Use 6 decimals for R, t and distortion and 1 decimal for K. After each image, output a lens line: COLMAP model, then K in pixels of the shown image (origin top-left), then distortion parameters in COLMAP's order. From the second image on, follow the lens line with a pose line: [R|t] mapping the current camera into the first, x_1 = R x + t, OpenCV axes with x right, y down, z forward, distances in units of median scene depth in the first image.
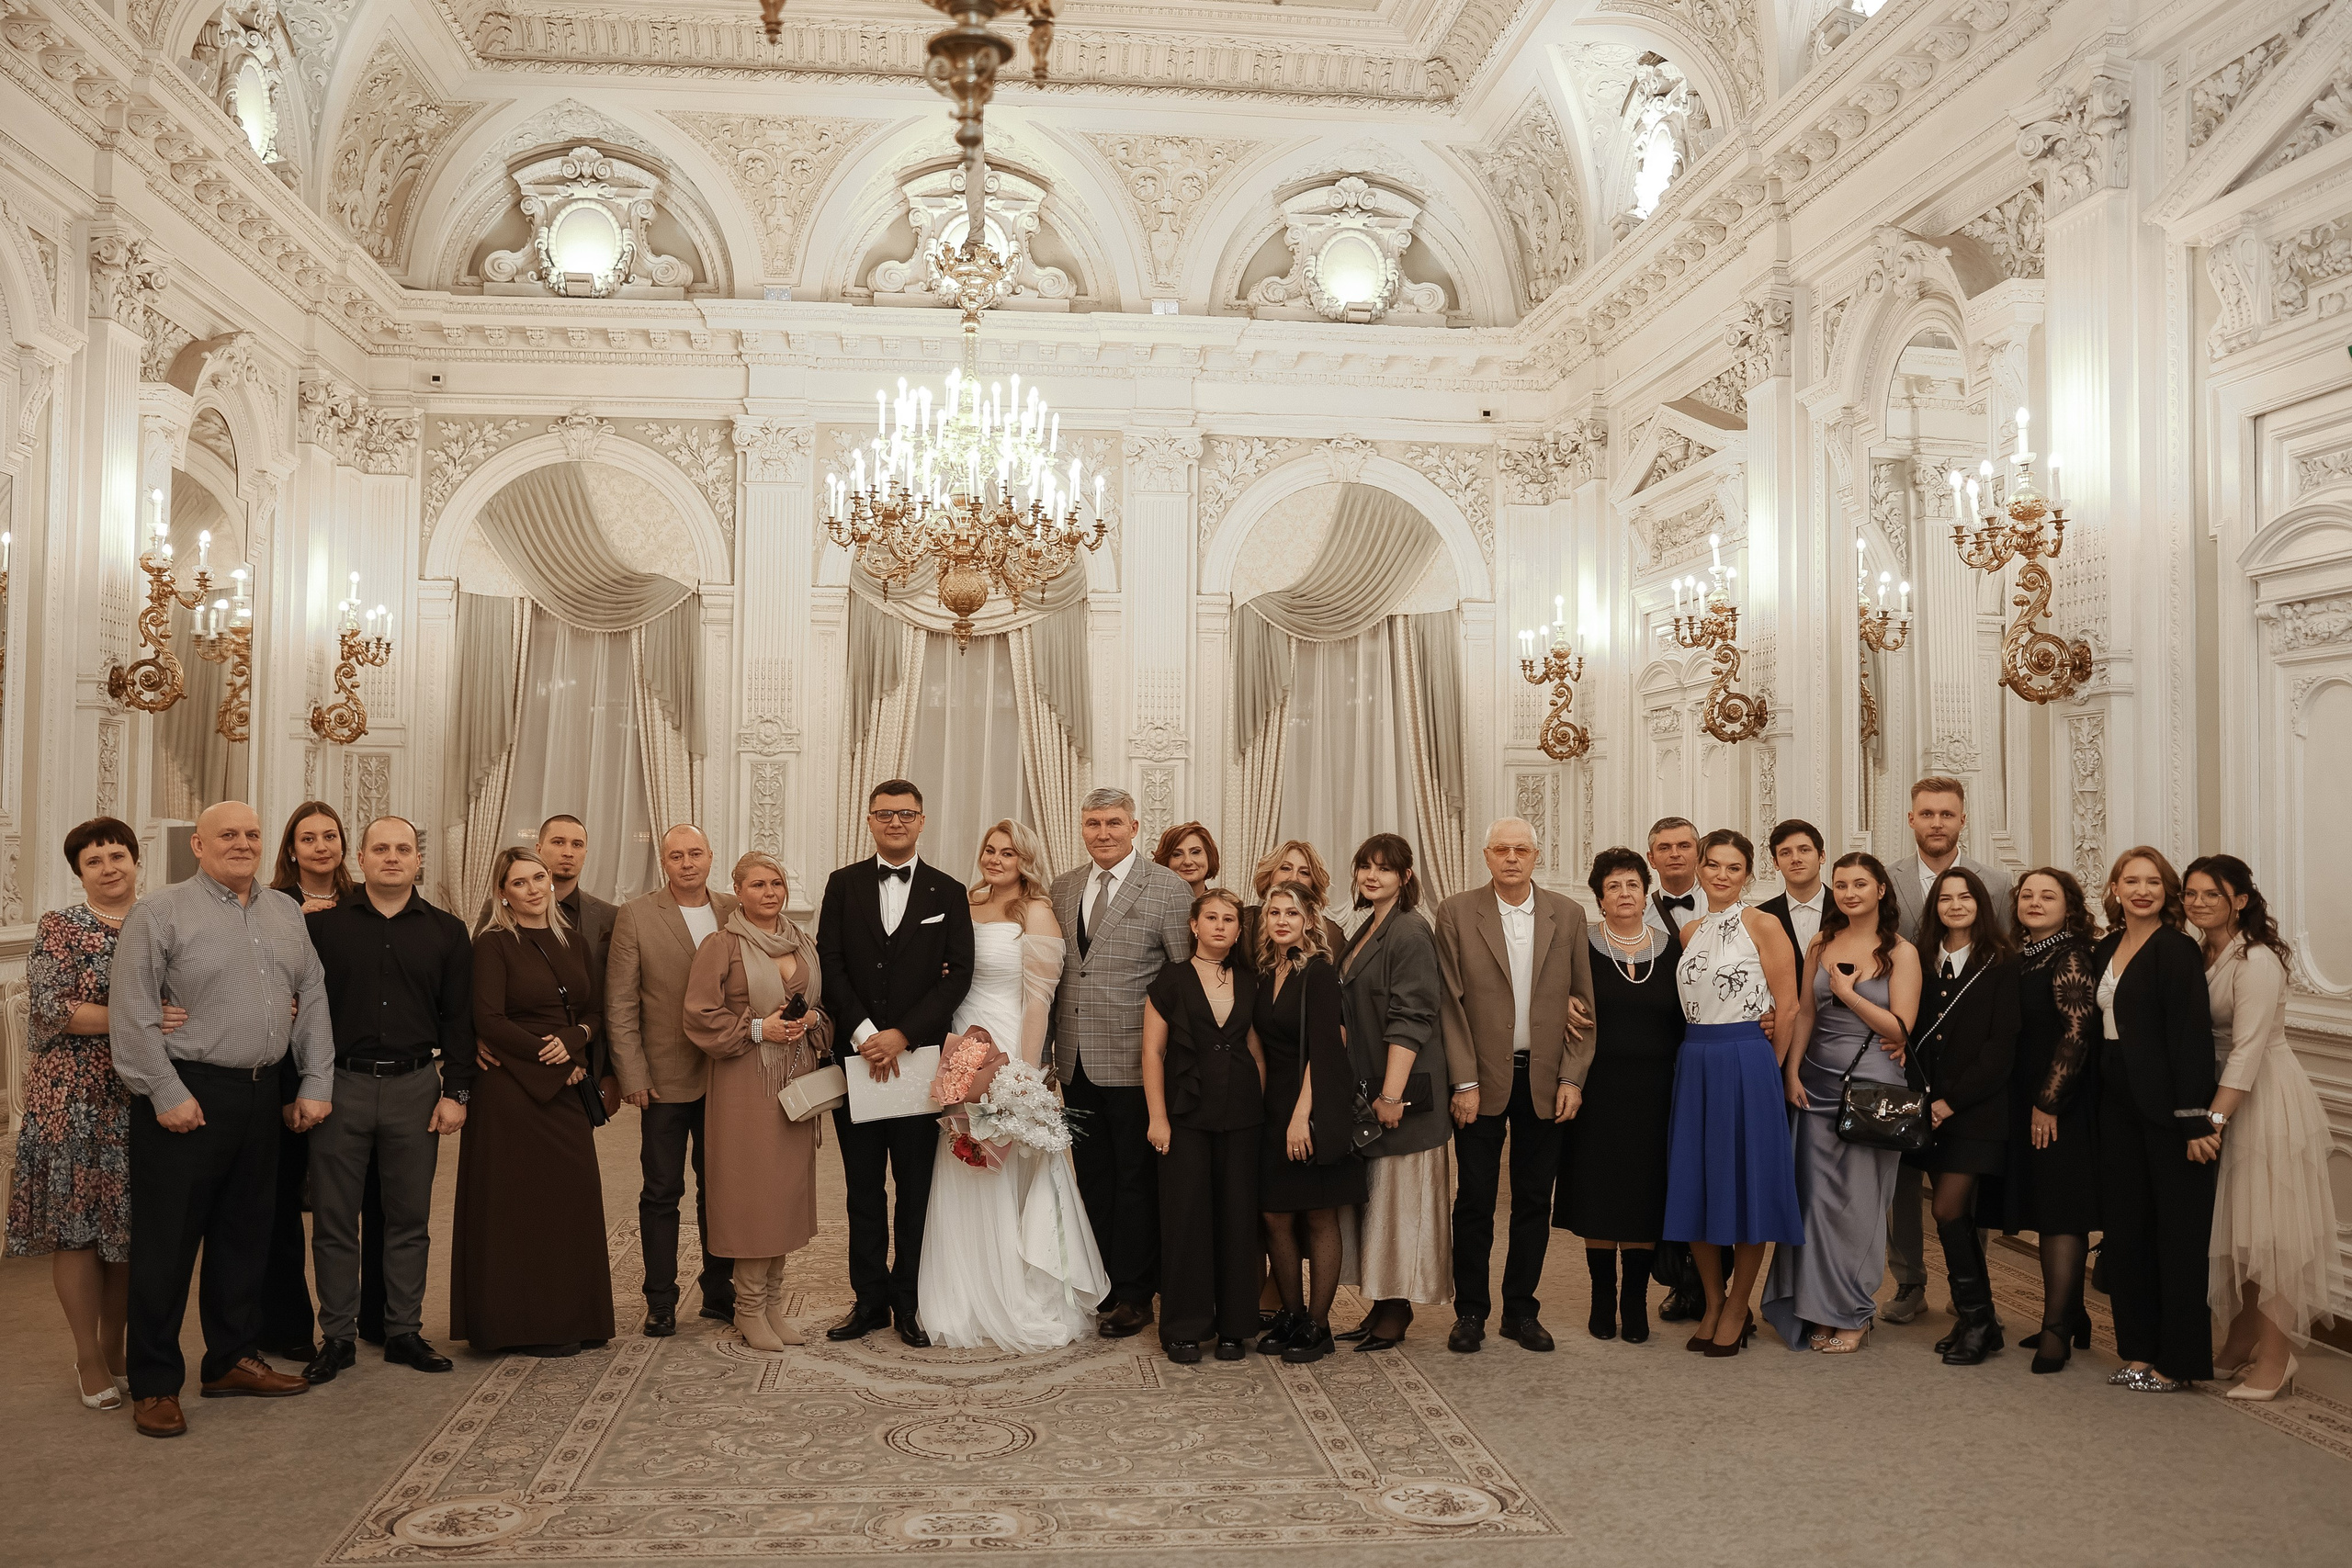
lens RADIAL K [[1923.8, 0, 1161.9], [0, 1923.8, 773.0], [0, 0, 1]] dist [-0.077831, 0.055320]
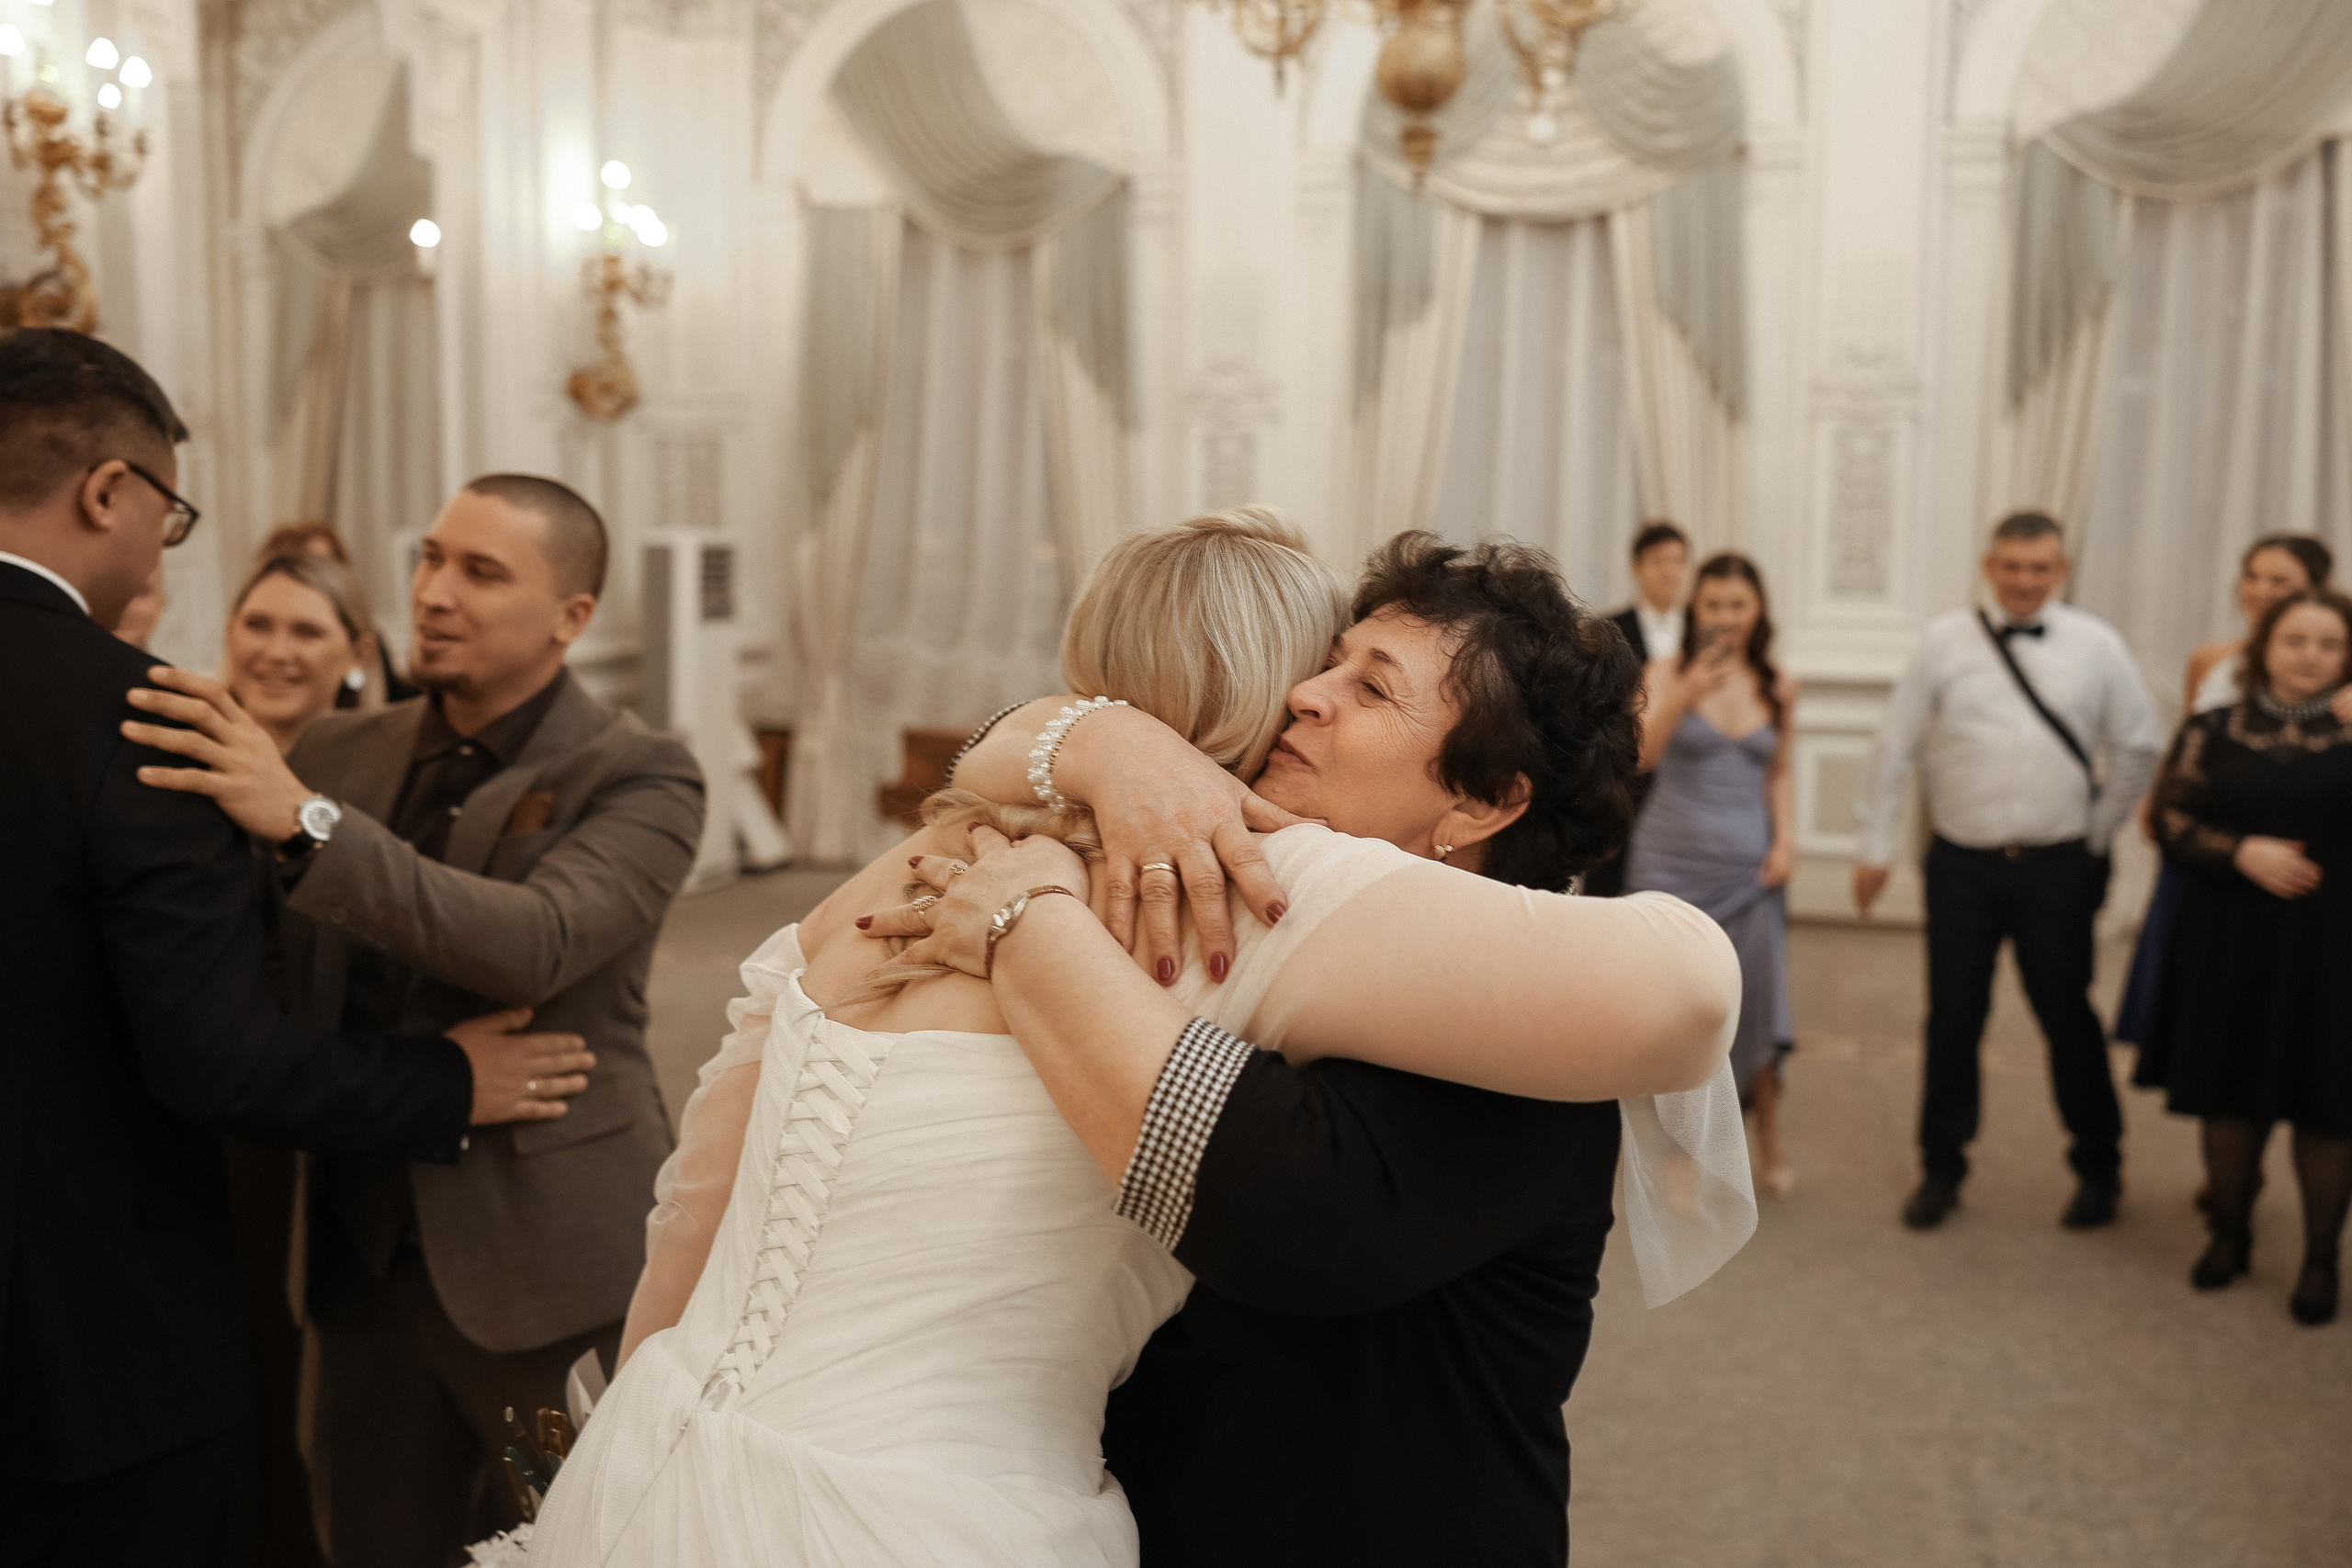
lens RADIAL K [[1923.8, 0, 1204.8], [0, 1923.8, 765.9], [0, 0, 1]] dist [-0.077831, 0.055320]
pose [[0.924501, 0.037490, -0.379331, 0.037146], [0.016982, 0.990113, 0.139243, 0.014876], [0.380801, -0.135172, 0.914724, 0.394506]]
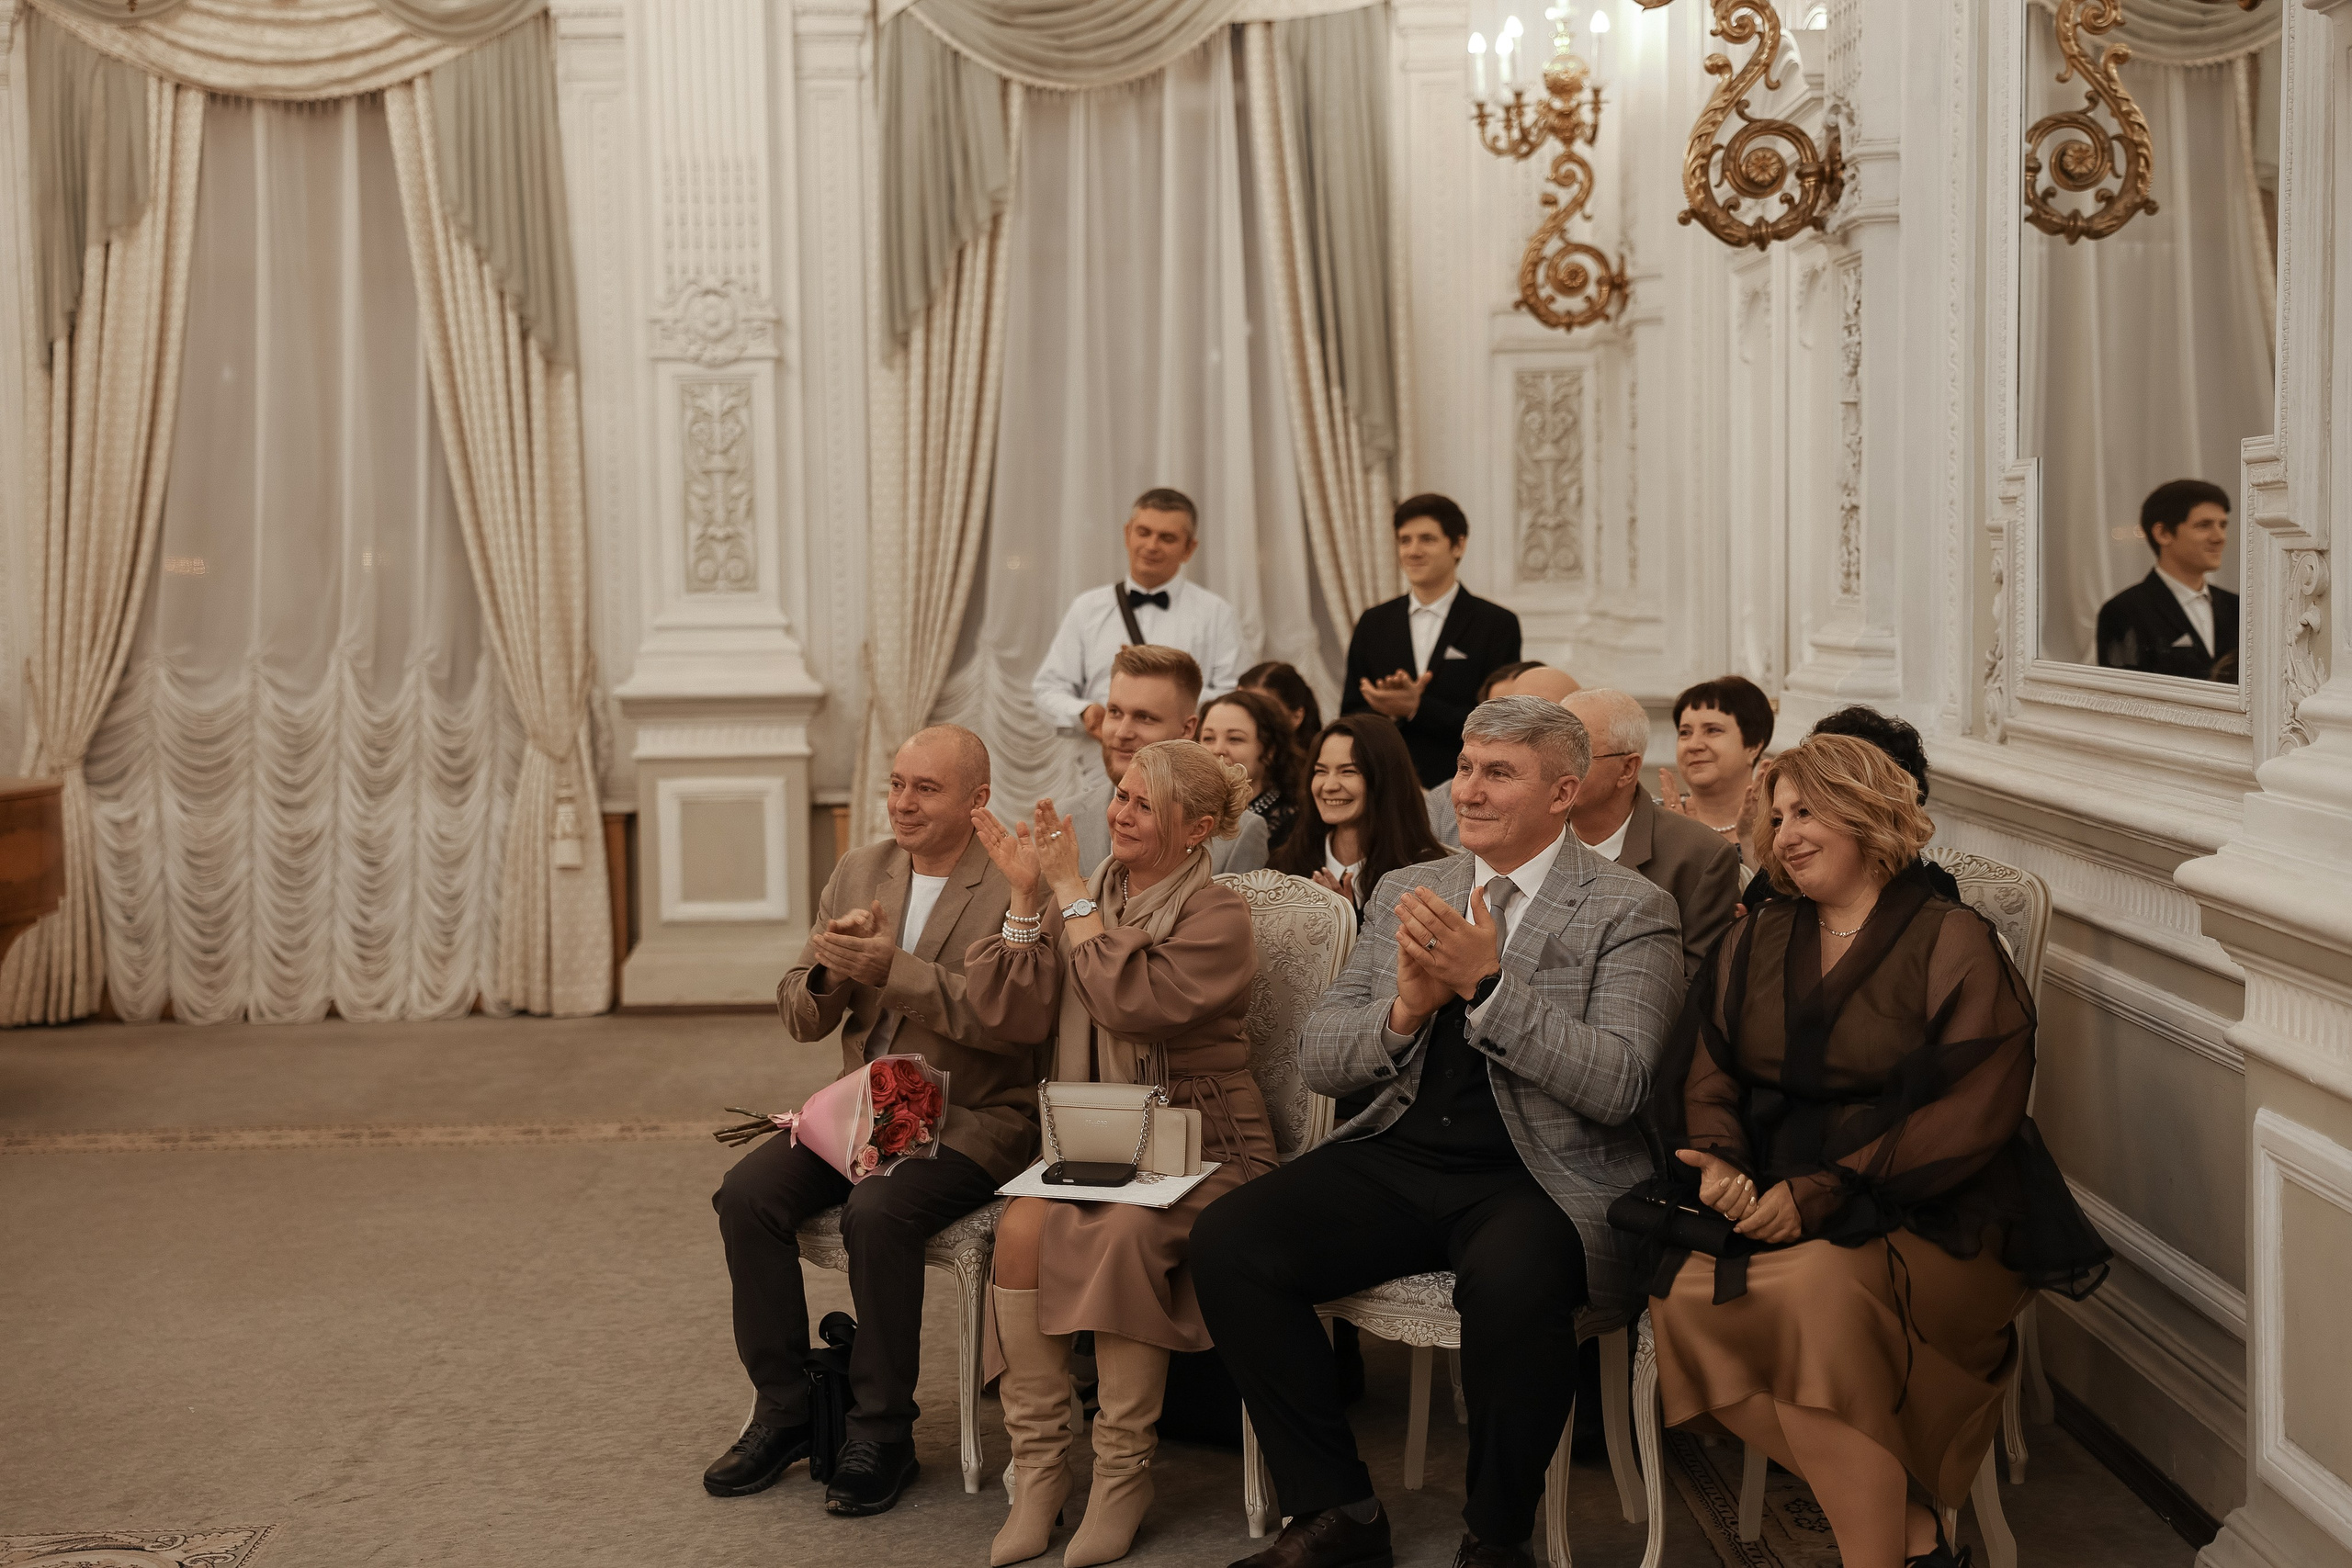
lens RADIAL K [[3259.4, 0, 1168.6], [0, 3259.4, 776.0], [0, 0, 1]] dist [0.073580, 0.000000]
pose [[0.995345, -0.019861, -0.094309, 0.183143], [0.029568, 0.994275, 0.102676, 0.014941], [0.091729, -0.104986, 0.990234, 0.236195]]
